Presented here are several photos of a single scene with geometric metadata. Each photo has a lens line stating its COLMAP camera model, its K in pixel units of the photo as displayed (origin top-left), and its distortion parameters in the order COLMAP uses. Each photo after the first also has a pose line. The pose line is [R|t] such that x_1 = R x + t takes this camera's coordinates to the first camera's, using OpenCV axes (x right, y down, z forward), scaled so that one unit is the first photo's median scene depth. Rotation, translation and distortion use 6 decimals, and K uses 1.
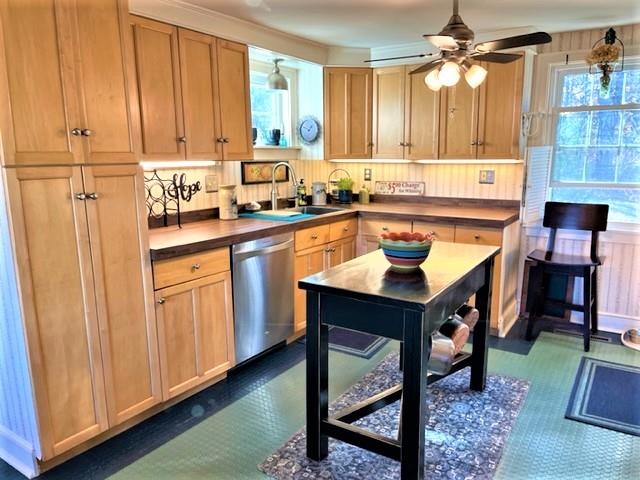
lens RADIAL K [[482.0, 0, 323.1], [0, 482.0, 245.5], [0, 0, 1]] dist [0.037579, -0.045993]
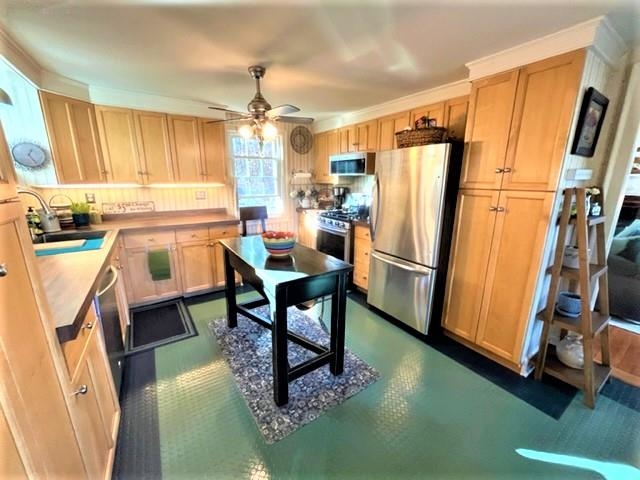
lens RADIAL K [[257.9, 0, 323.8], [0, 257.9, 236.0], [0, 0, 1]] dist [-0.002925, -0.000328]
pose [[0.384692, -0.187735, 0.903752, -0.288627], [0.168033, 0.976982, 0.131422, -0.052587], [-0.907622, 0.101303, 0.407383, 0.294650]]
